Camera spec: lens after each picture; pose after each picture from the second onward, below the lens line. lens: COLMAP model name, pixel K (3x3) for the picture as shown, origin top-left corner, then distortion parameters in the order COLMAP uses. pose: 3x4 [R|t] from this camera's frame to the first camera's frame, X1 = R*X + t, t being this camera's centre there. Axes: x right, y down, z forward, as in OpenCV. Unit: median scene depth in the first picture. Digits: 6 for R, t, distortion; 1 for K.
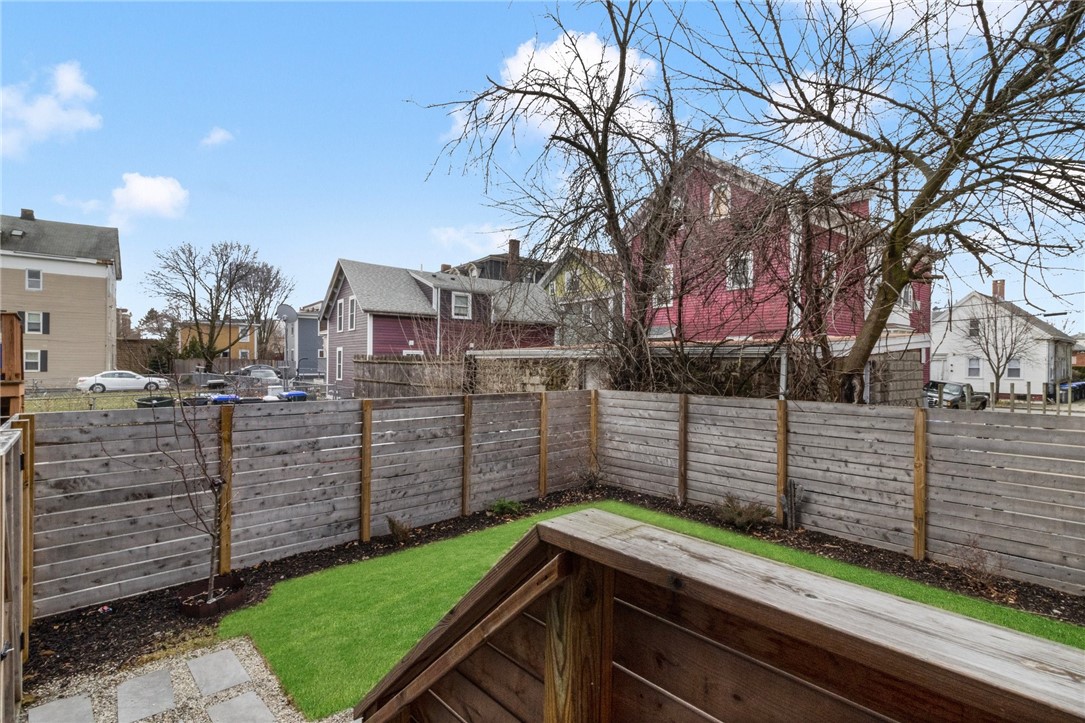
lens RADIAL K [[506.8, 0, 540.7], [0, 506.8, 363.3], [0, 0, 1]] dist [0.000849, 0.002069]
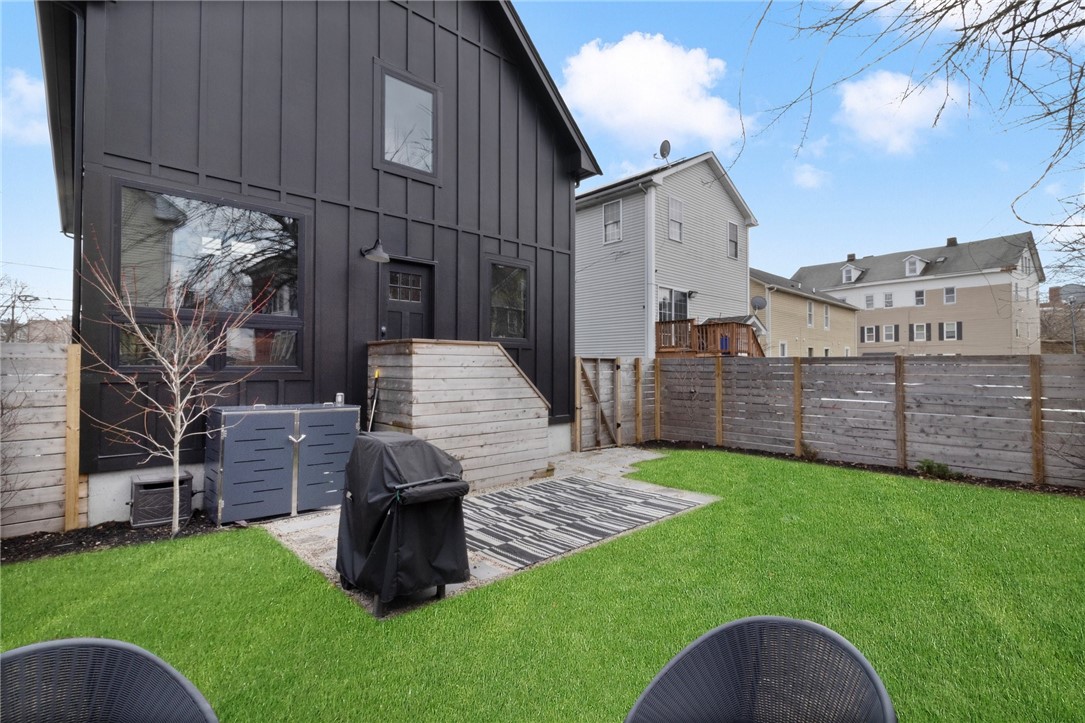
lens RADIAL K [[506.8, 0, 547.1], [0, 506.8, 355.1], [0, 0, 1]] dist [0.000849, 0.002069]
pose [[-0.000610, -0.033440, -0.999441, 0.806471], [-0.005303, 0.999427, -0.033437, 0.087541], [0.999986, 0.005280, -0.000787, 0.219258]]
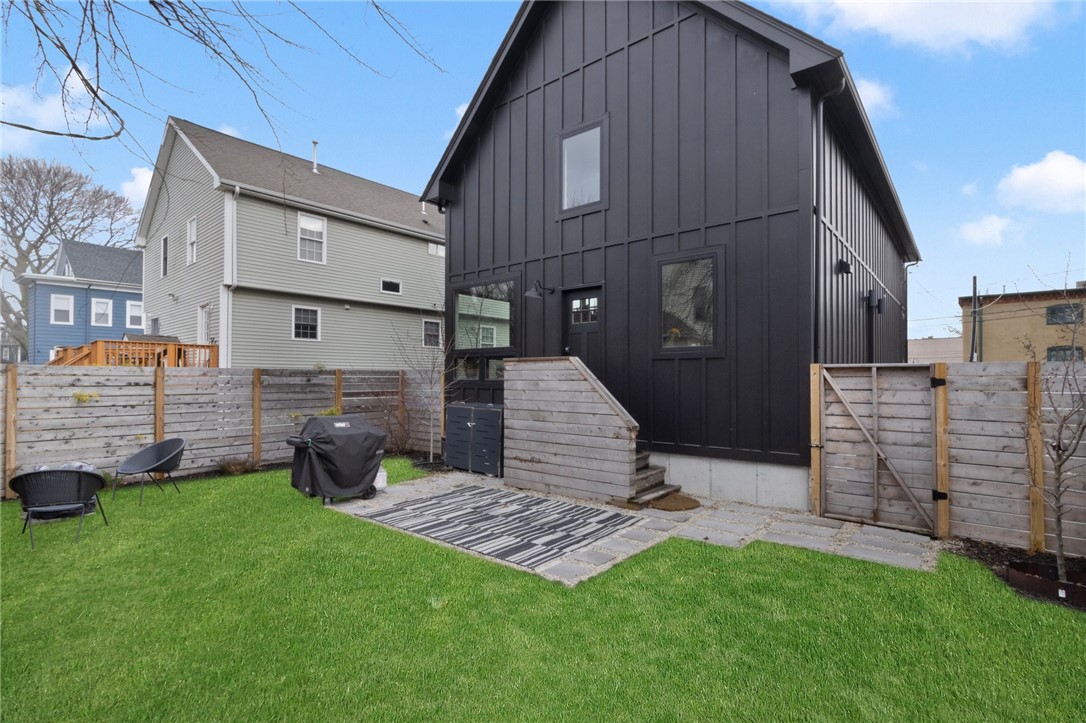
lens RADIAL K [[507.3, 0, 543.5], [0, 507.3, 372.9], [0, 0, 1]] dist [0.000849, 0.002069]
pose [[-0.990855, -0.014368, -0.134167, 0.165104], [-0.013235, 0.999869, -0.009333, 0.075485], [0.134284, -0.007472, -0.990915, 0.936501]]
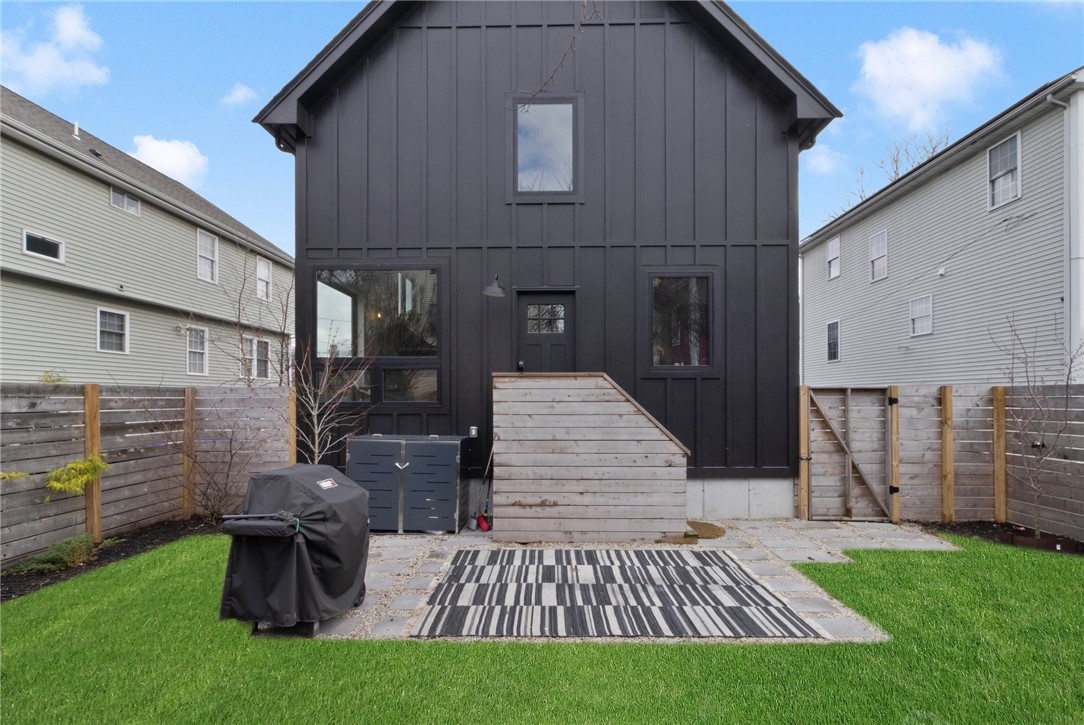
lens RADIAL K [[520.0, 0, 544.9], [0, 520.0, 396.2], [0, 0, 1]] dist [0.002931, 0.000942]
pose [[-0.695707, -0.013897, -0.718192, 0.559202], [-0.007264, 0.999898, -0.012311, 0.081625], [0.718289, -0.003348, -0.695736, 0.561574]]
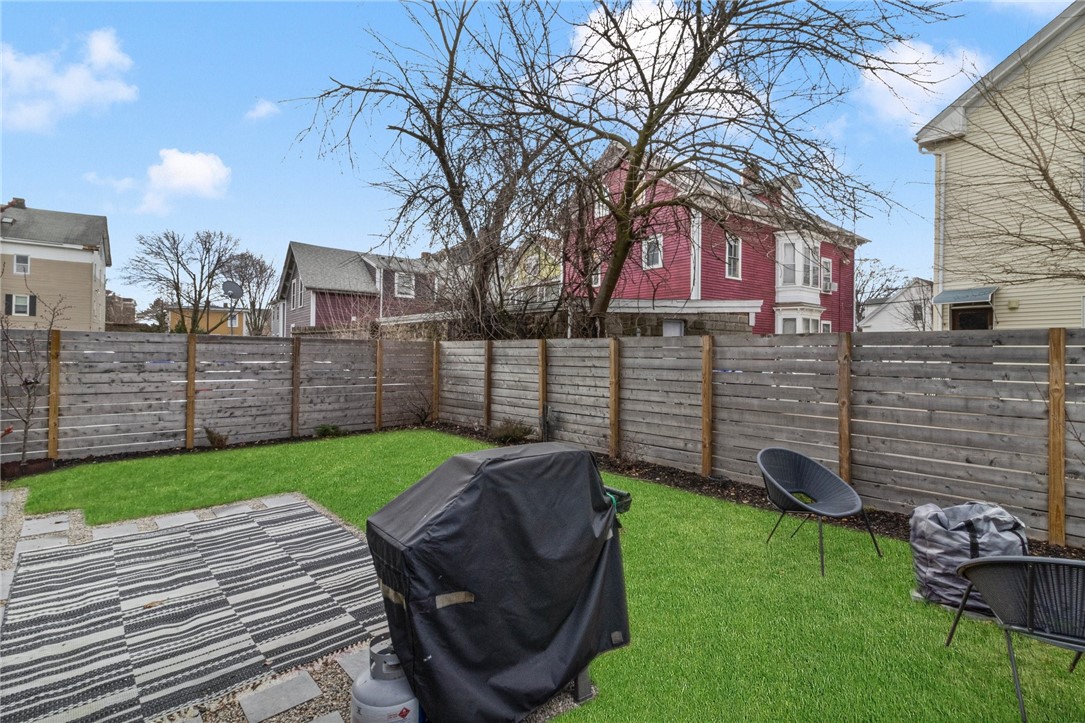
lens RADIAL K [[506.8, 0, 548.3], [0, 506.8, 345.8], [0, 0, 1]] dist [0.000849, 0.002069]
pose [[0.999991, 0.001430, -0.004017, 0.399413], [-0.001505, 0.999826, -0.018614, 0.090118], [0.003989, 0.018620, 0.999819, -0.181172]]
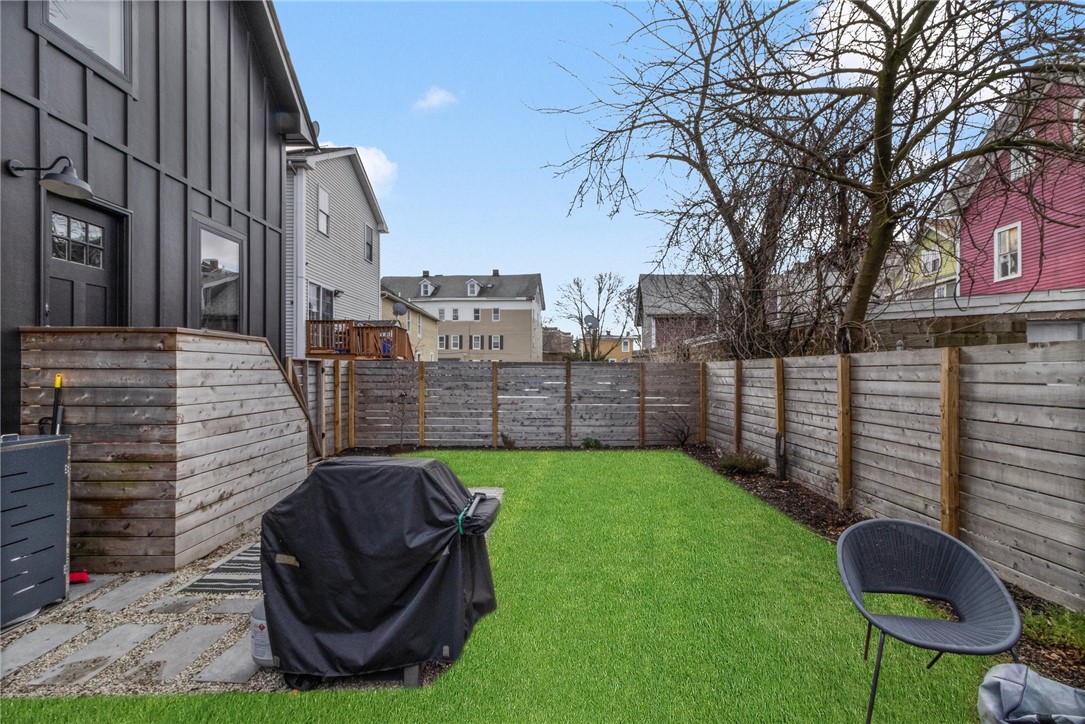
lens RADIAL K [[506.8, 0, 545.2], [0, 506.8, 370.4], [0, 0, 1]] dist [0.000849, 0.002069]
pose [[0.728918, -0.008809, -0.684544, 0.678127], [0.002199, 0.999942, -0.010526, 0.087672], [0.684597, 0.006168, 0.728895, -0.072489]]
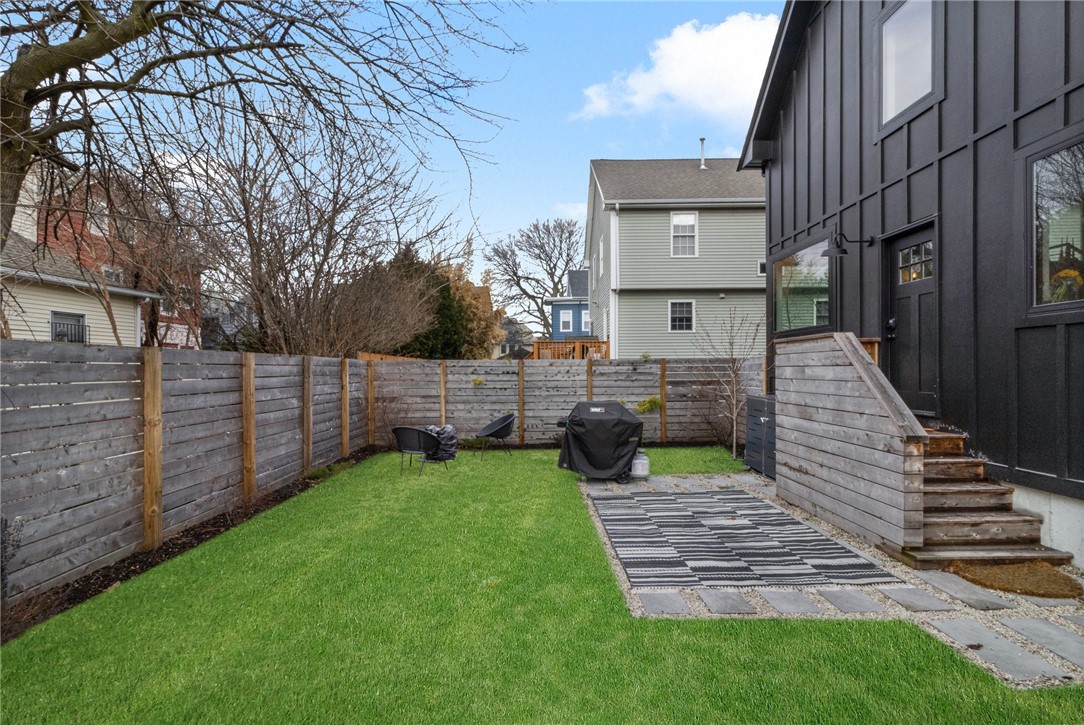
lens RADIAL K [[506.3, 0, 546.9], [0, 506.3, 373.0], [0, 0, 1]] dist [0.000849, 0.002069]
pose [[-0.747520, -0.009932, 0.664165, -0.124023], [-0.000242, 0.999892, 0.014680, 0.079712], [-0.664239, 0.010813, -0.747442, 0.795177]]
